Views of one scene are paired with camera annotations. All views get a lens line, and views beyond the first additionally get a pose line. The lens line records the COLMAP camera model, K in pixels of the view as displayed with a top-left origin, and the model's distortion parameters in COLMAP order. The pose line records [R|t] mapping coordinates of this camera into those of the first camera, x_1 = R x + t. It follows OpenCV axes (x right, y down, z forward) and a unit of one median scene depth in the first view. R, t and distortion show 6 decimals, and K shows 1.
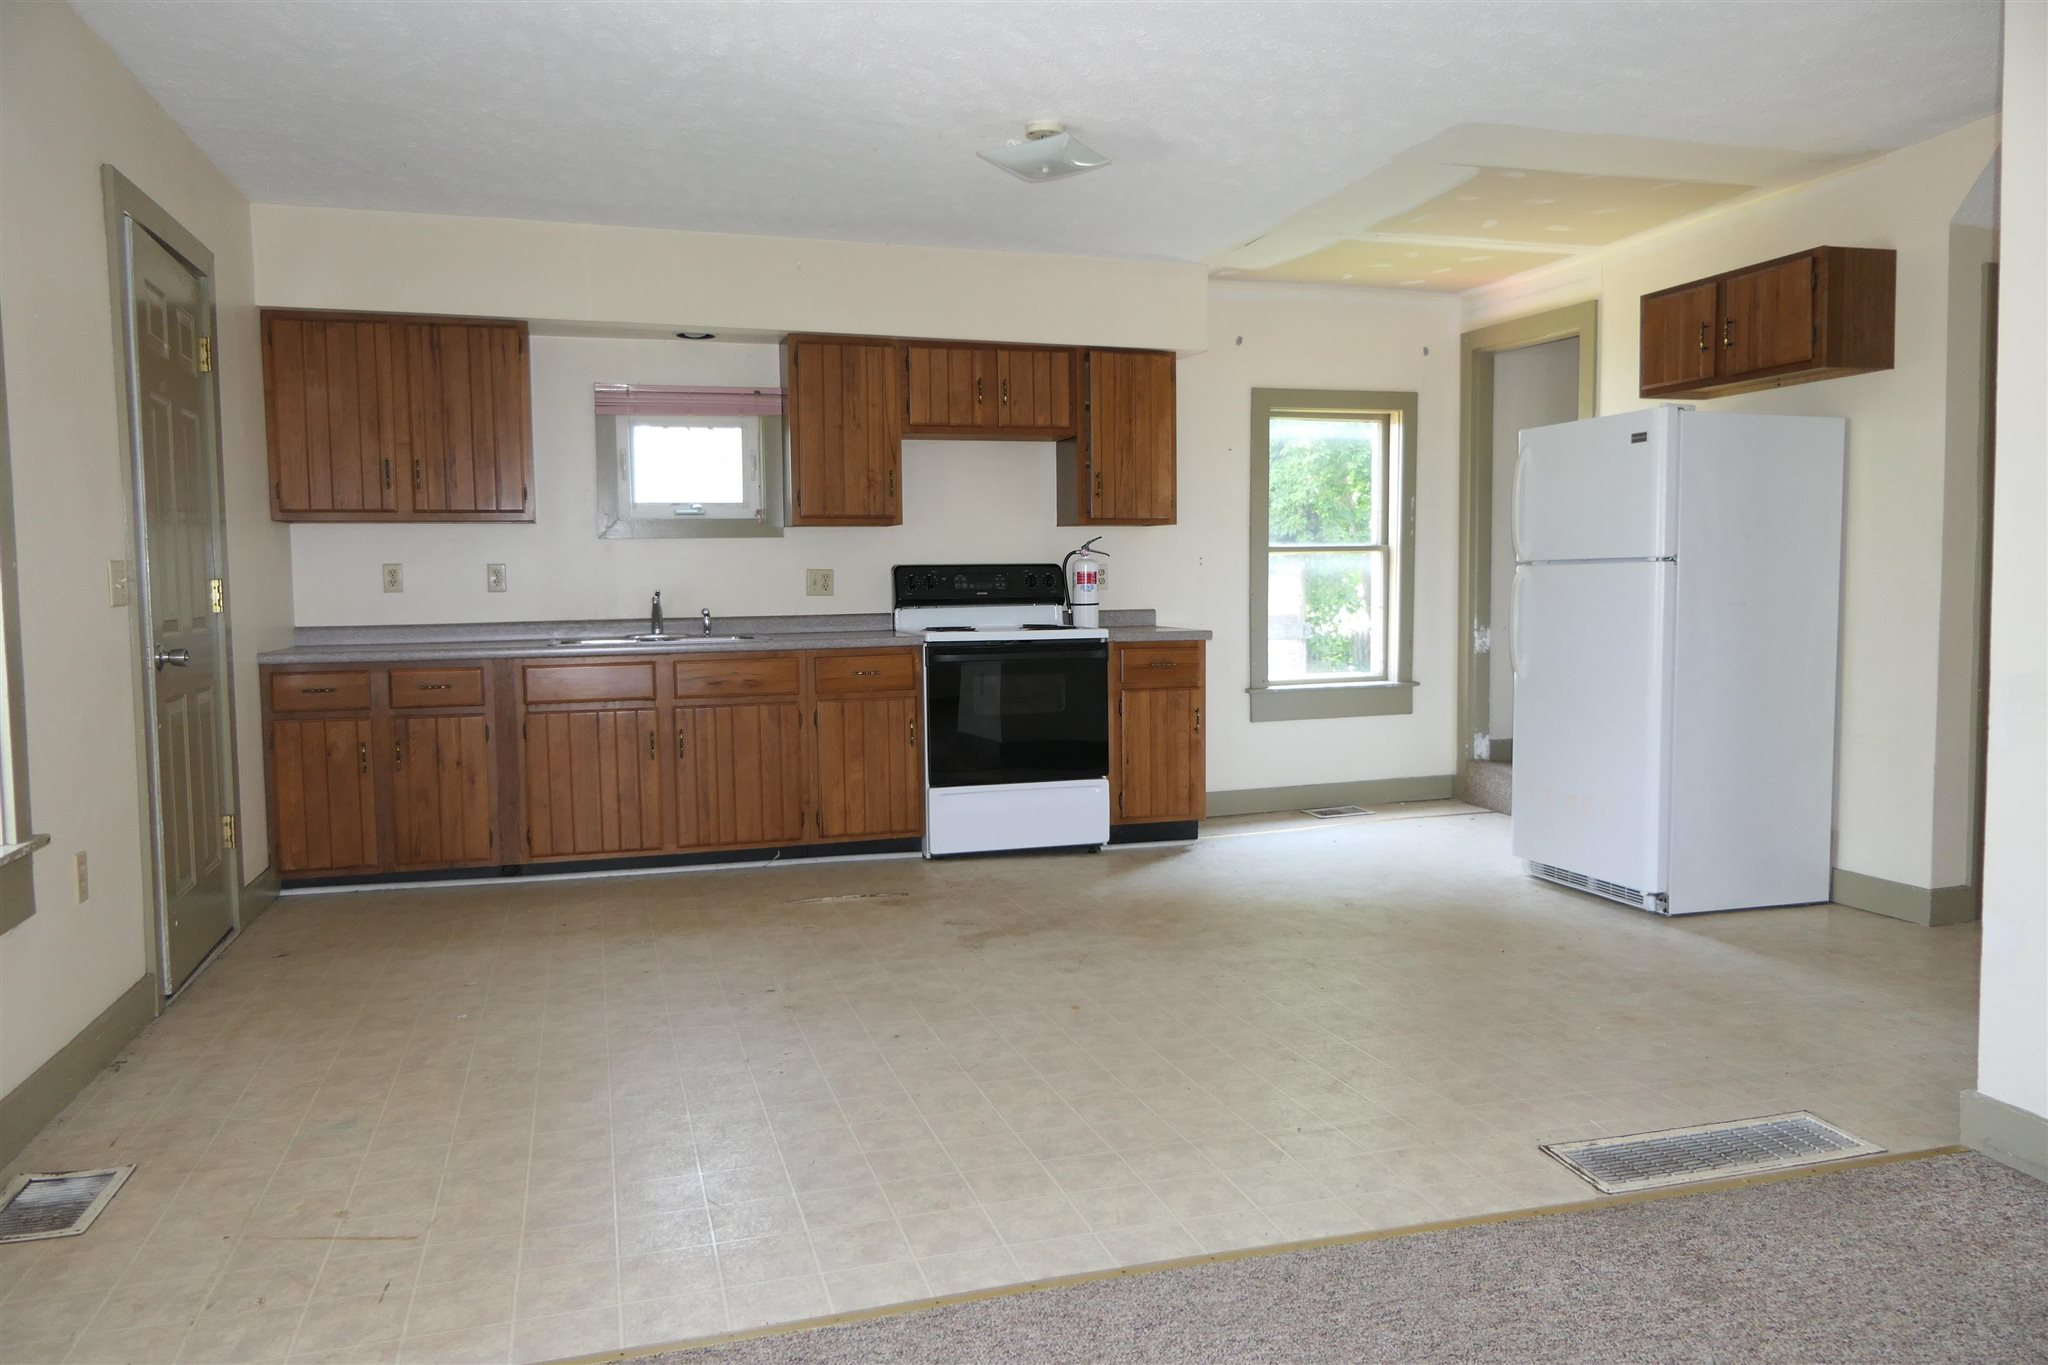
lens RADIAL K [[1421.2, 0, 1024.0], [0, 1421.2, 682.5], [0, 0, 1]] dist [-0.009820, -0.007526]
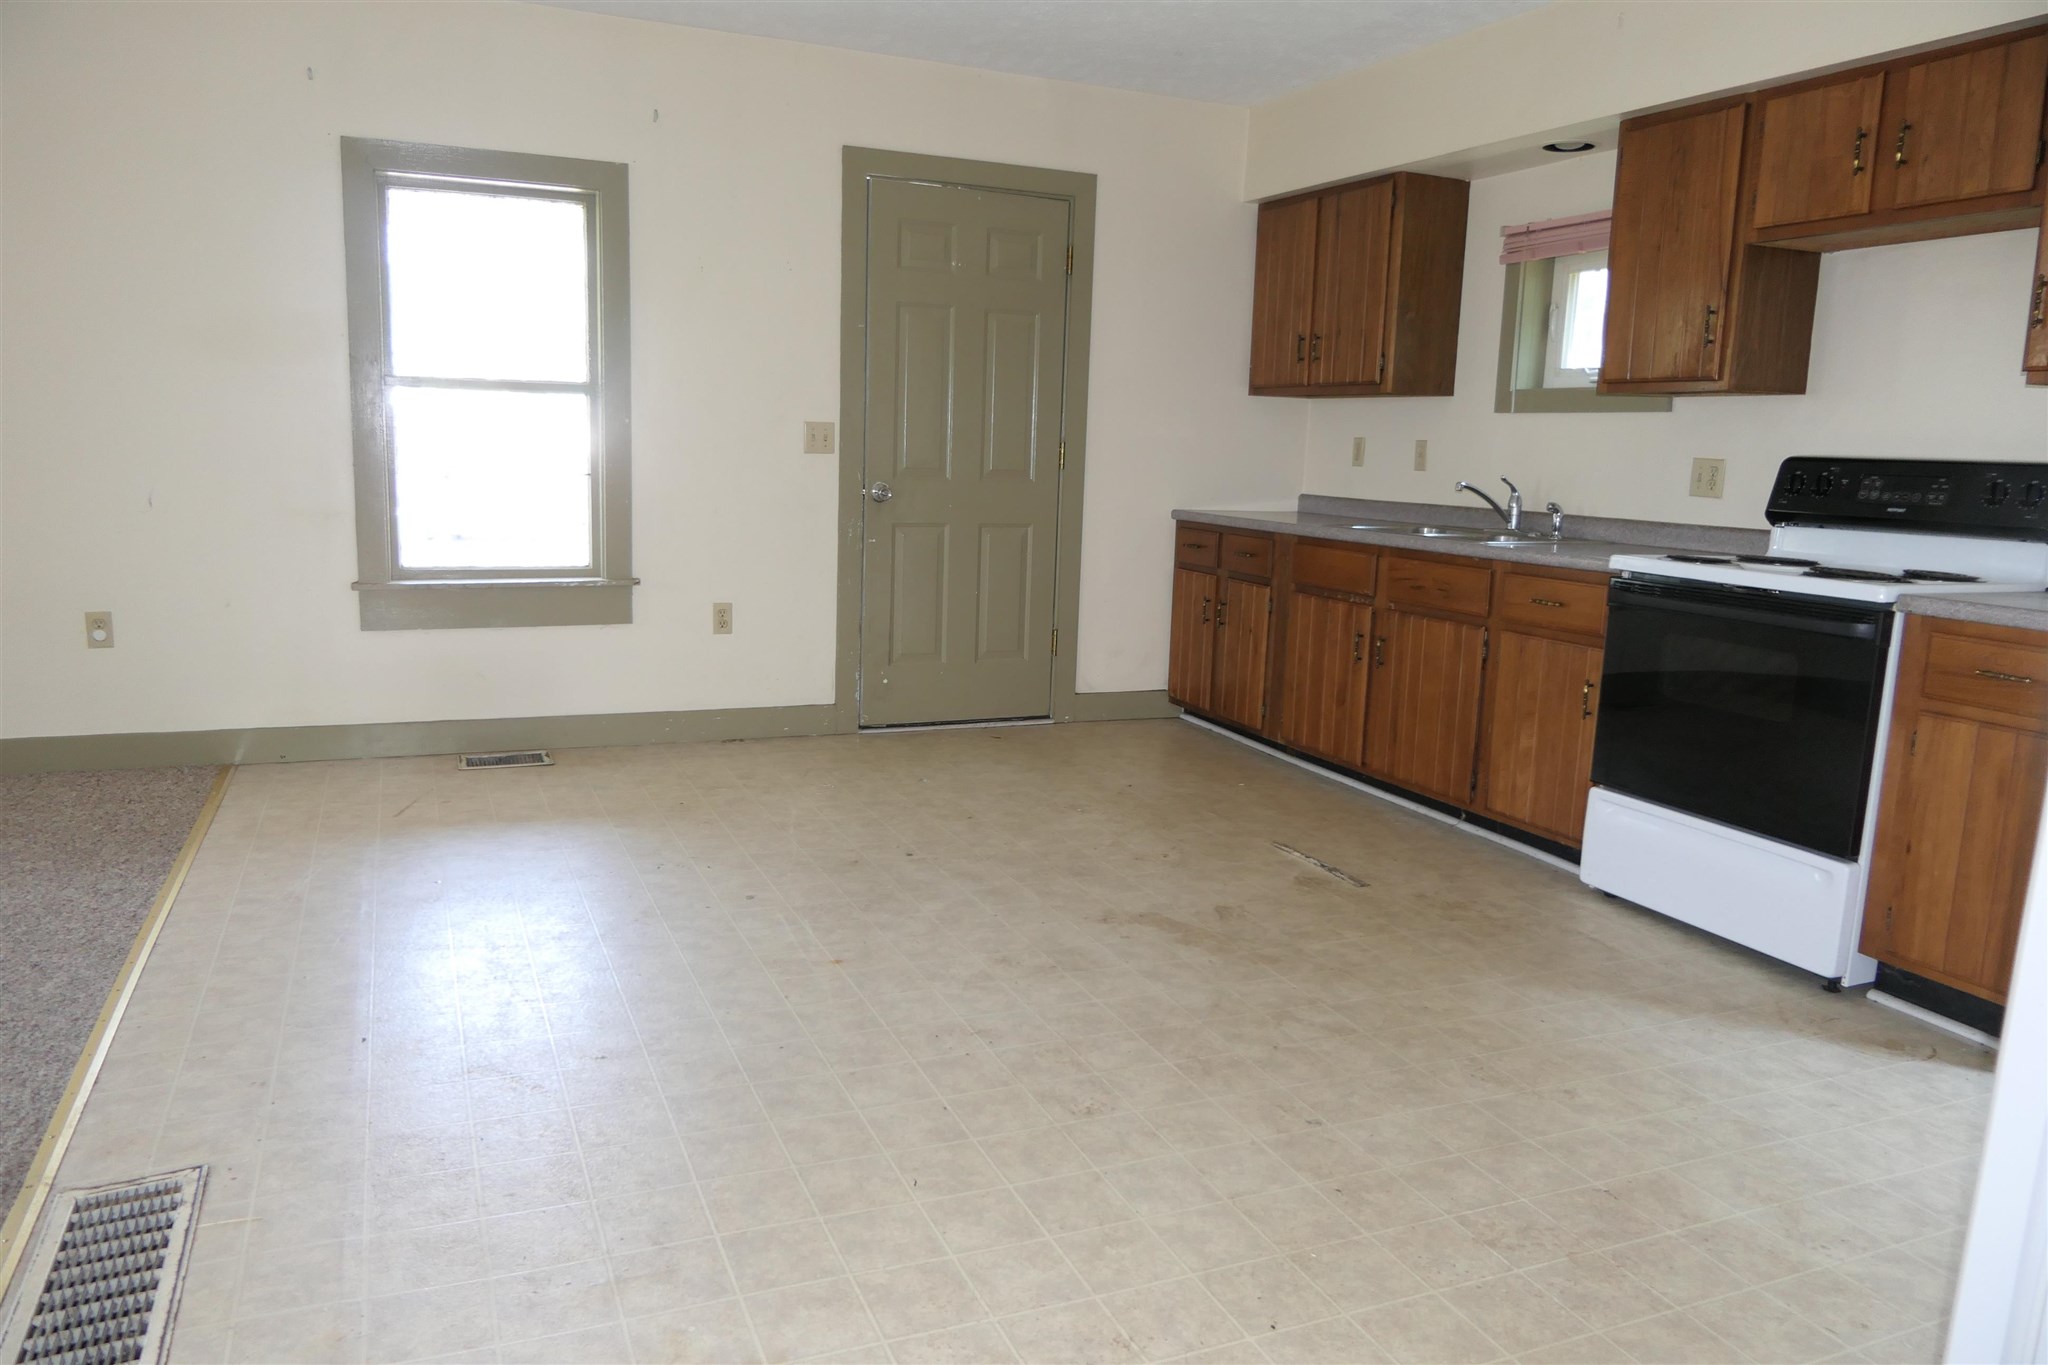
lens RADIAL K [[1421.2, 0, 1024.0], [0, 1421.2, 682.5], [0, 0, 1]] dist [-0.009820, -0.007526]
pose [[0.117855, 0.181304, -0.976340, 0.616417], [-0.107969, 0.979703, 0.168896, -0.065186], [0.987144, 0.085509, 0.135038, 0.713888]]
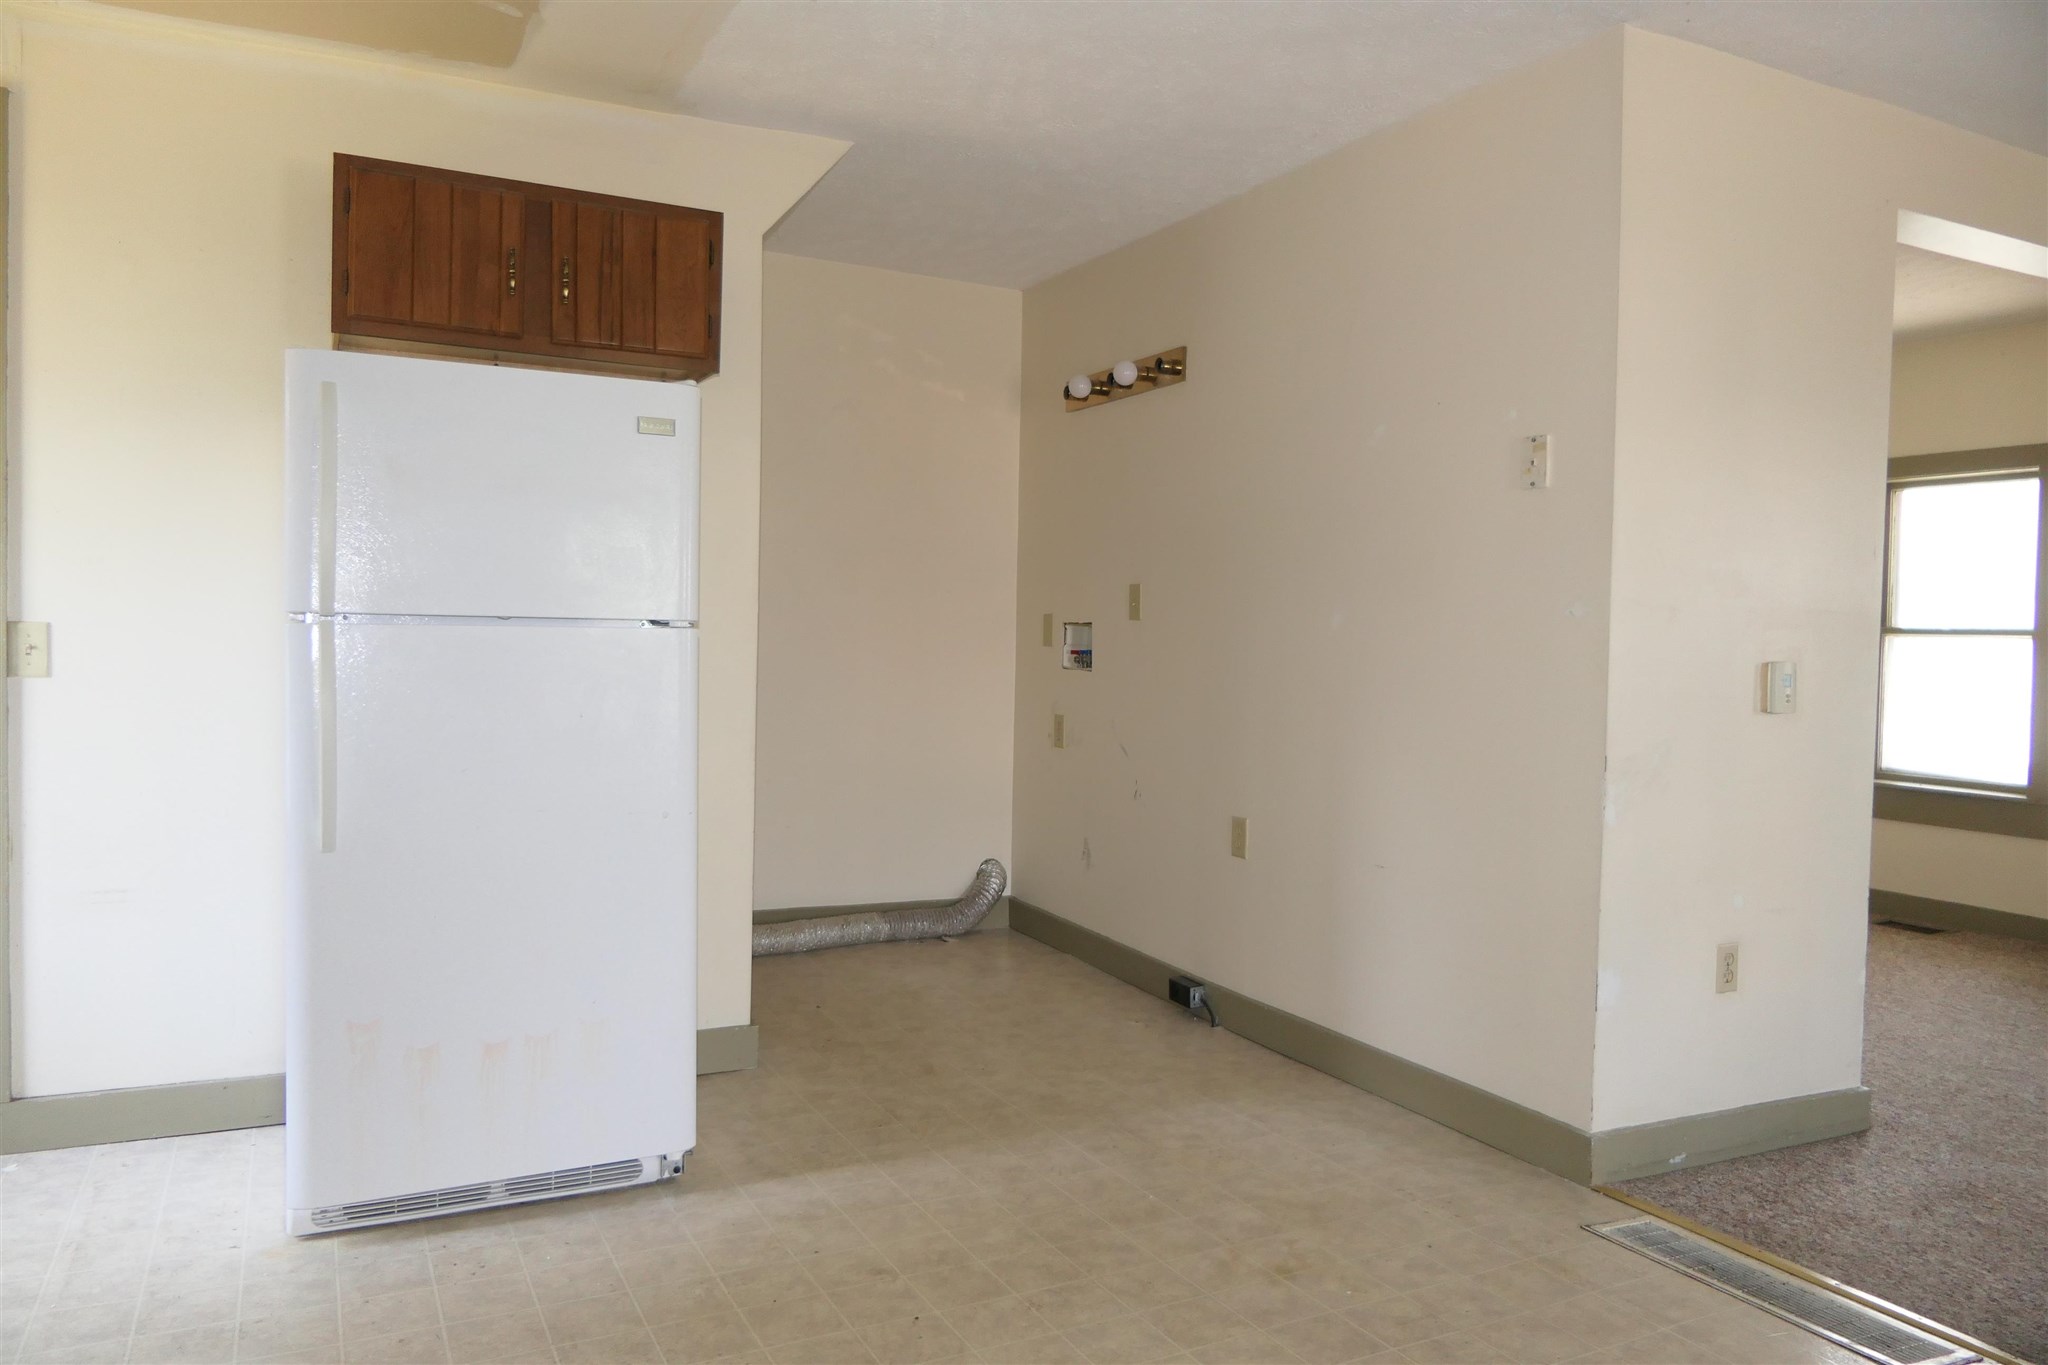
lens RADIAL K [[1421.2, 0, 1024.0], [0, 1421.2, 682.5], [0, 0, 1]] dist [-0.009820, -0.007526]
pose [[-0.170004, -0.031445, 0.984942, -0.186988], [0.051591, 0.997836, 0.040762, -0.073485], [-0.984092, 0.057744, -0.168013, 0.877853]]
